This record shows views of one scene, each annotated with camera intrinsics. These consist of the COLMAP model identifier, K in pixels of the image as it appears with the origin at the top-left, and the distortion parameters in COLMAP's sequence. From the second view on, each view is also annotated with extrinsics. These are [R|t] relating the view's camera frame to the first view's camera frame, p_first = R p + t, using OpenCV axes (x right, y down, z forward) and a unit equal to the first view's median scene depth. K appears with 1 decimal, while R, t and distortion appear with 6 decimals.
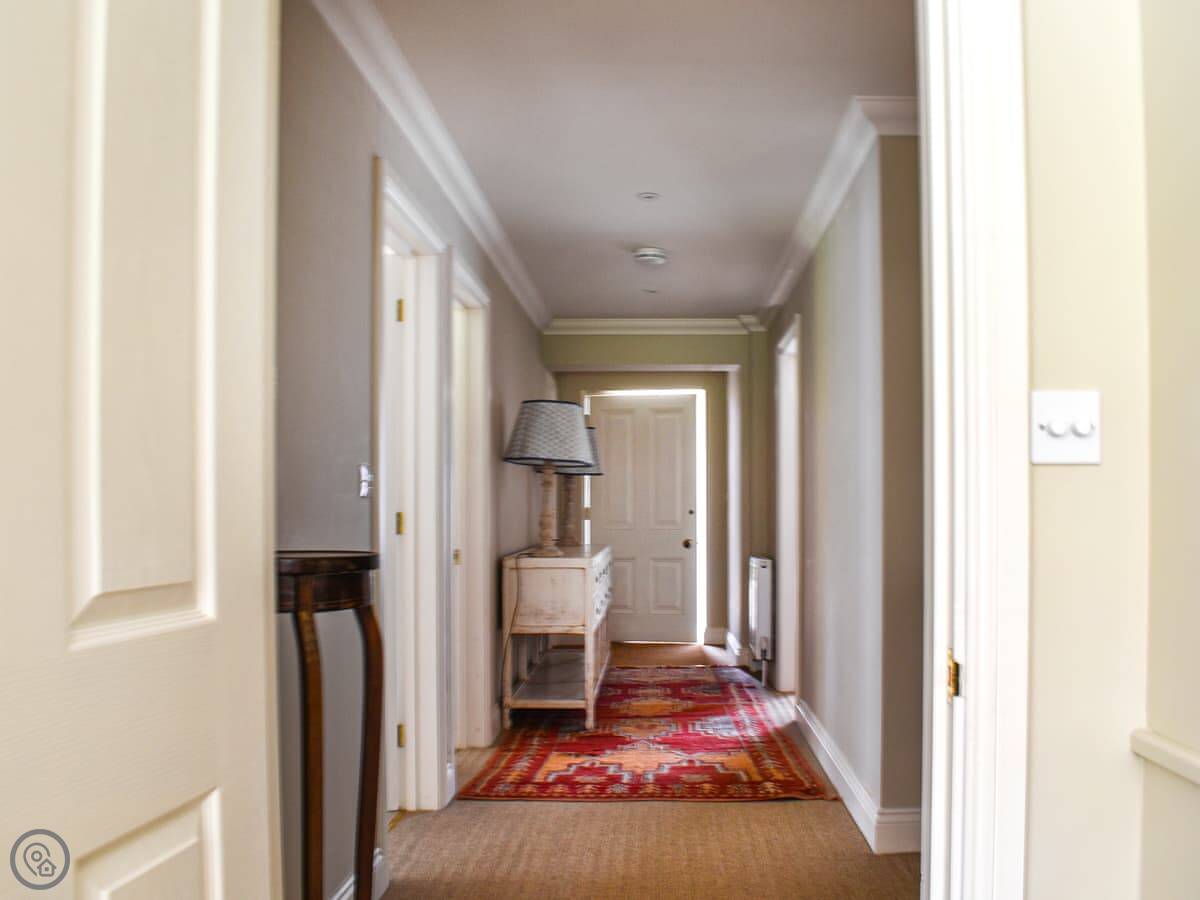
lens RADIAL K [[1145.7, 0, 600.0], [0, 1145.7, 450.0], [0, 0, 1]] dist [-0.083038, 0.000882]
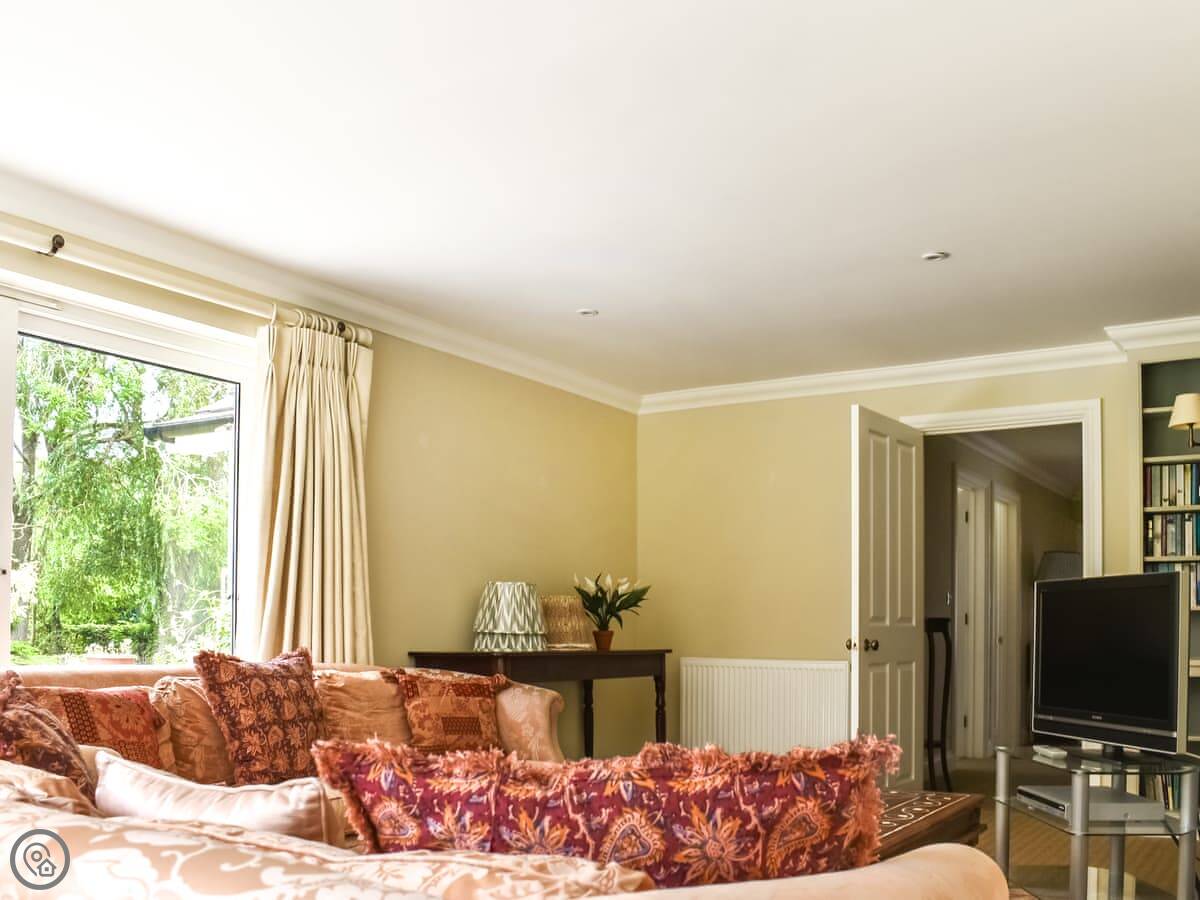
lens RADIAL K [[1145.7, 0, 600.0], [0, 1145.7, 450.0], [0, 0, 1]] dist [-0.083038, 0.000882]
pose [[0.874466, -0.020956, -0.484633, 0.252860], [-0.026496, 0.995512, -0.090855, -0.036956], [0.484362, 0.092290, 0.869986, -1.170535]]
